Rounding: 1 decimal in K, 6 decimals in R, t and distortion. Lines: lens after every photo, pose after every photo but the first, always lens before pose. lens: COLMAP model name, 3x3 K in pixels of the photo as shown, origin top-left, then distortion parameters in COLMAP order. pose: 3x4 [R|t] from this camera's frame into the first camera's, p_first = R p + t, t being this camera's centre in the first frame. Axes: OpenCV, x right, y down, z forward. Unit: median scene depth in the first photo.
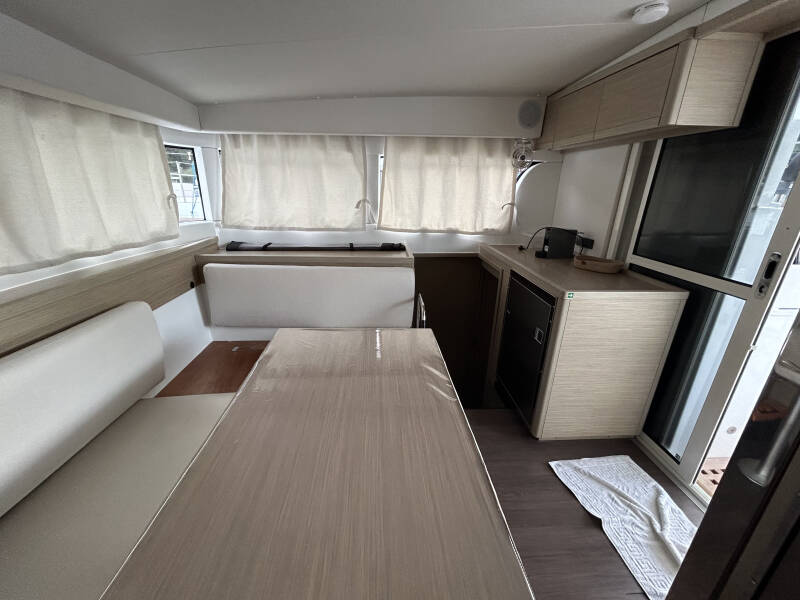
lens RADIAL K [[326.9, 0, 402.2], [0, 326.9, 298.9], [0, 0, 1]] dist [-0.002829, 0.000268]
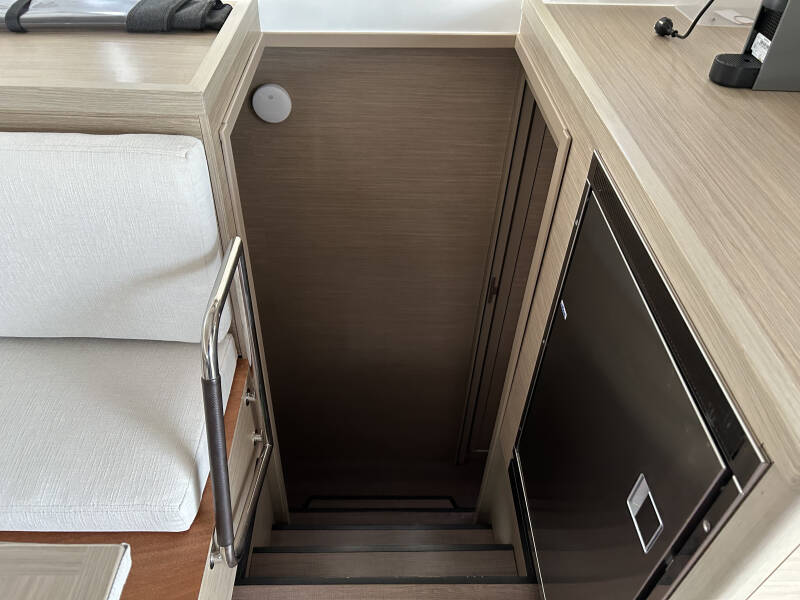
lens RADIAL K [[604.9, 0, 397.3], [0, 604.9, 299.4], [0, 0, 1]] dist [0.044294, -0.051094]
pose [[0.998519, 0.038088, -0.038856, 0.191109], [-0.020441, 0.924415, 0.380839, -0.151539], [0.050424, -0.379480, 0.923825, 0.487622]]
